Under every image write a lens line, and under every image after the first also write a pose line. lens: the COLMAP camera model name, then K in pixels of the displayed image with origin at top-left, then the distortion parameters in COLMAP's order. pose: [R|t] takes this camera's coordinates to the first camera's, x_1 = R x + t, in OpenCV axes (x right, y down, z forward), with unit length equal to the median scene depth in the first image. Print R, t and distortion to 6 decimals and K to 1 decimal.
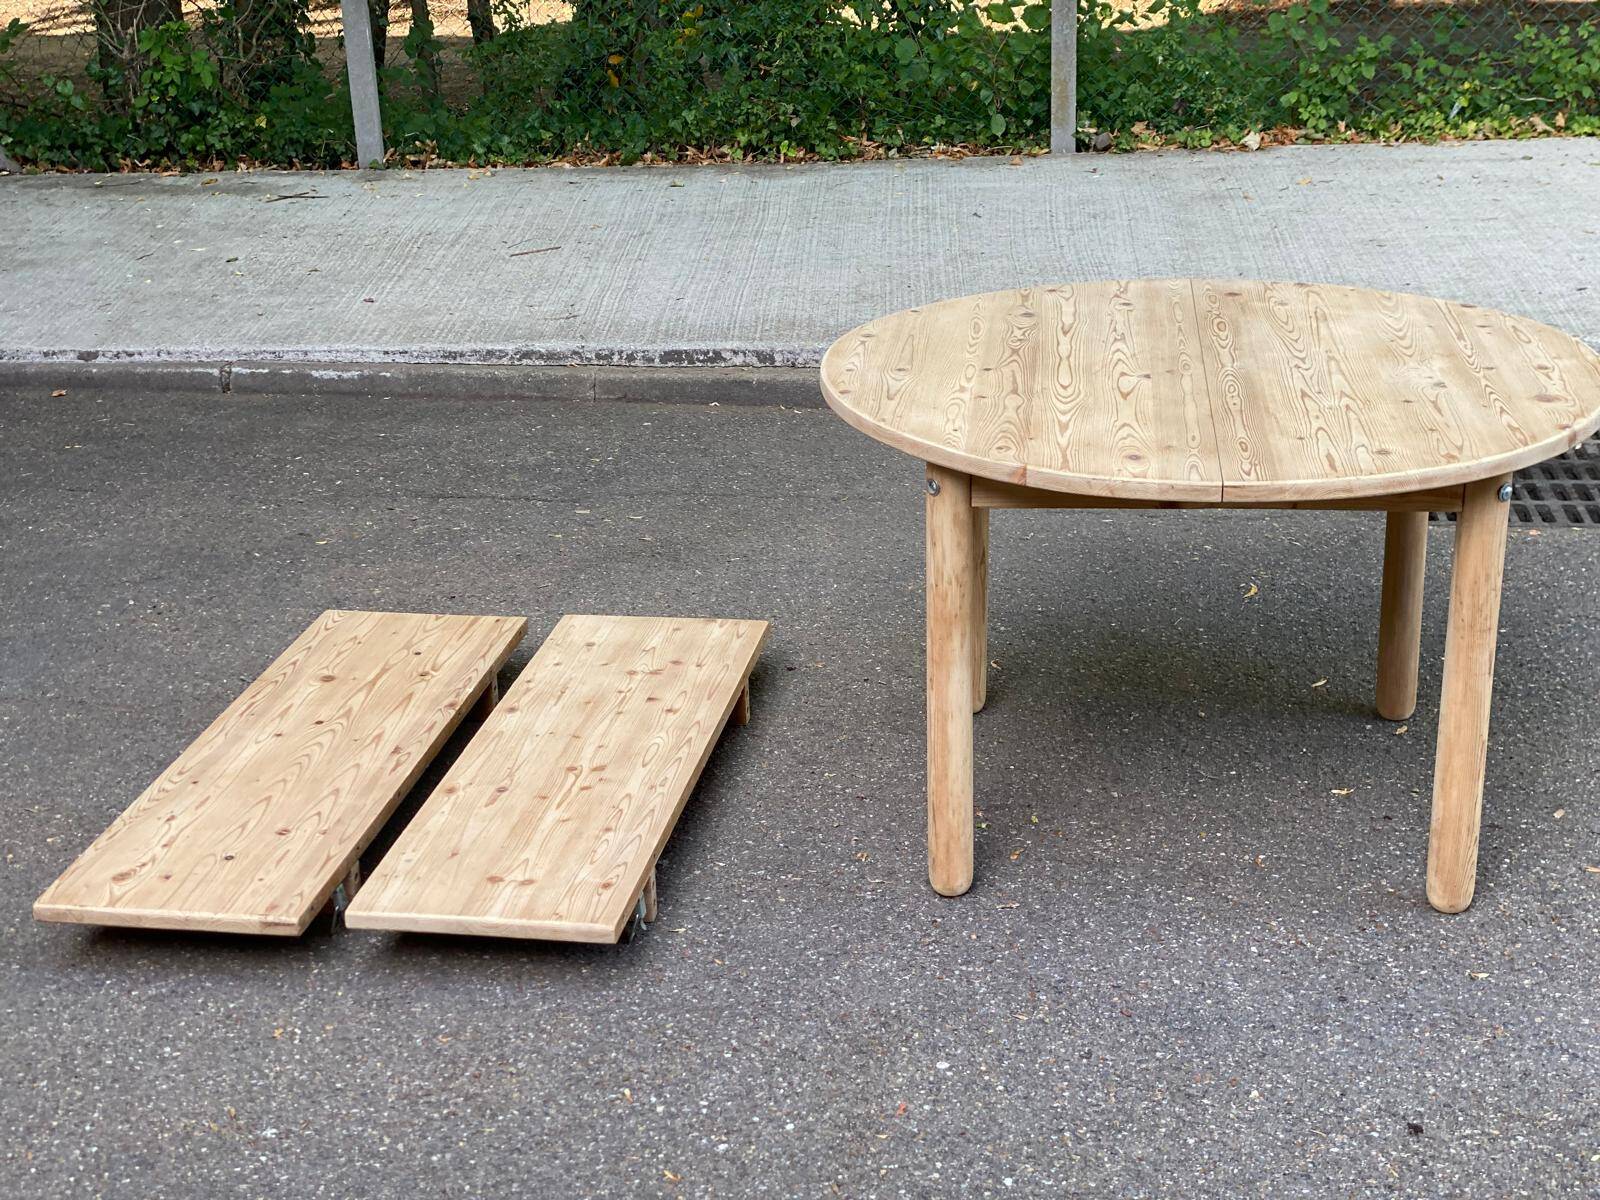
lens RADIAL K [[2385.1, 0, 816.9], [0, 2385.1, 605.9], [0, 0, 1]] dist [0.130453, 0.000000]
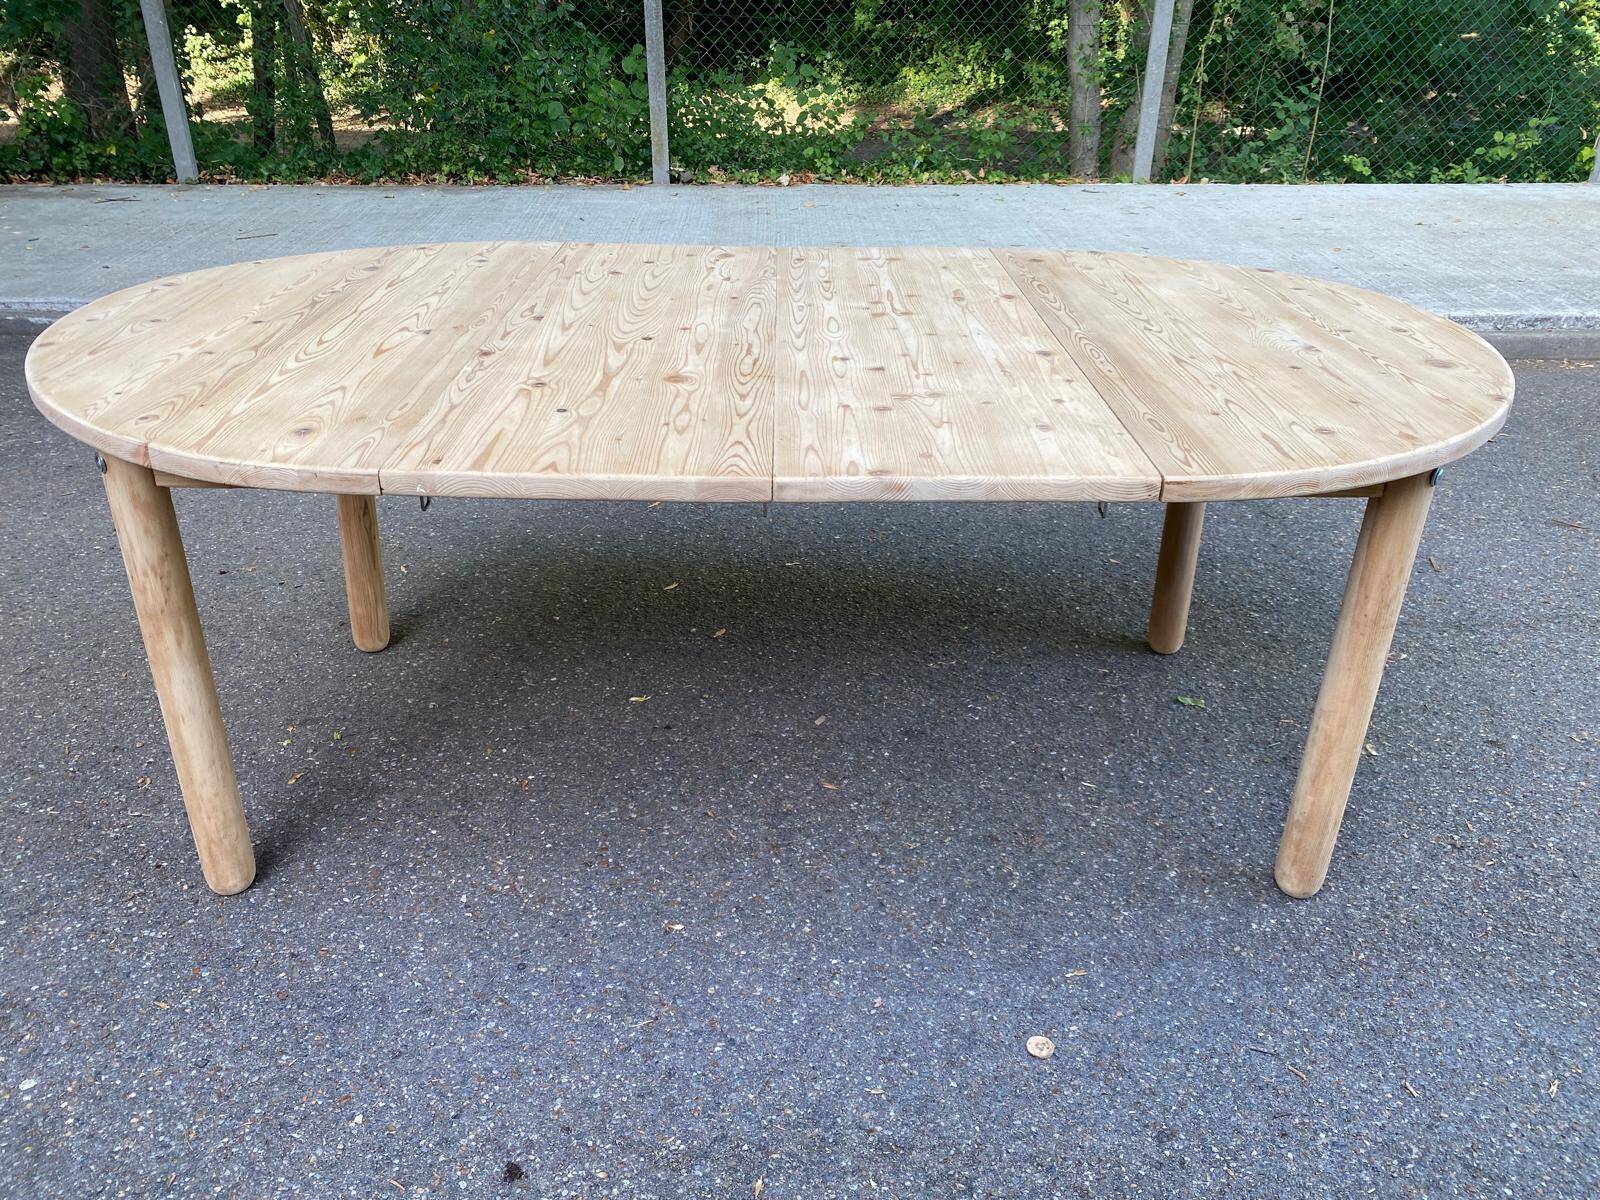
lens RADIAL K [[1219.2, 0, 791.8], [0, 1219.2, 597.5], [0, 0, 1]] dist [0.025942, -0.029199]
pose [[0.995669, -0.004761, 0.092847, 0.148645], [-0.005273, 0.994188, 0.107529, -0.019152], [-0.092819, -0.107553, 0.989857, 0.276764]]
